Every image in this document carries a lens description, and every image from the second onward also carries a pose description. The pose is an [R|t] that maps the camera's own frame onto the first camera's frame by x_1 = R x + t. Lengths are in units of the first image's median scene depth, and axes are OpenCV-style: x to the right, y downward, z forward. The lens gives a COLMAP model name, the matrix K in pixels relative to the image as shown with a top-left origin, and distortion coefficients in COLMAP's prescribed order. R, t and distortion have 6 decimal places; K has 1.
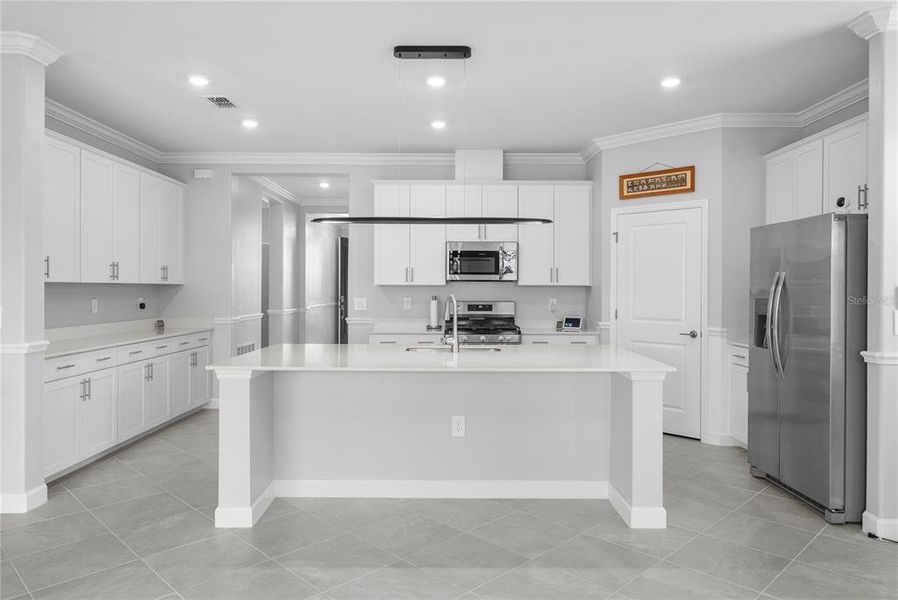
lens RADIAL K [[604.1, 0, 454.4], [0, 604.1, 297.3], [0, 0, 1]] dist [0.001501, 0.001329]
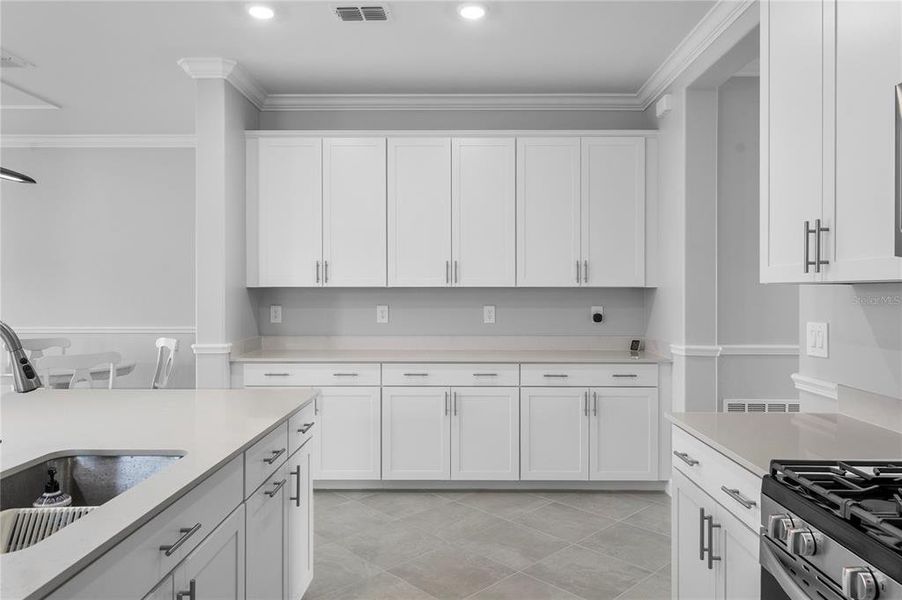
lens RADIAL K [[606.8, 0, 455.8], [0, 606.8, 293.5], [0, 0, 1]] dist [0.001501, 0.001329]
pose [[-0.015345, 0.002344, -0.999880, 0.211559], [-0.014839, 0.999887, 0.002572, -0.013956], [0.999772, 0.014876, -0.015308, 0.845195]]
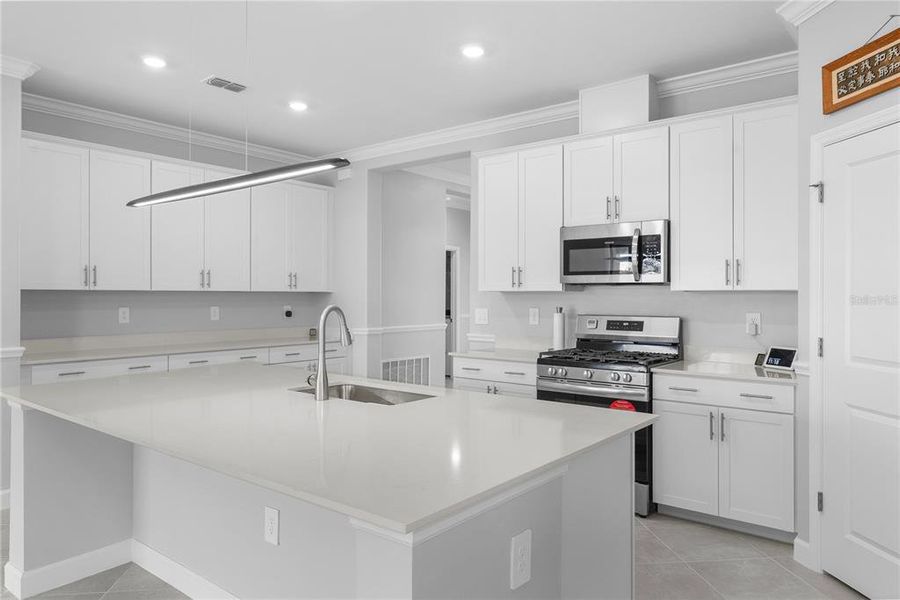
lens RADIAL K [[605.4, 0, 450.9], [0, 605.4, 297.4], [0, 0, 1]] dist [0.001501, 0.001329]
pose [[0.777673, 0.000649, -0.628669, 0.320482], [-0.008630, 0.999916, -0.009644, -0.005394], [0.628610, 0.012925, 0.777613, 0.393837]]
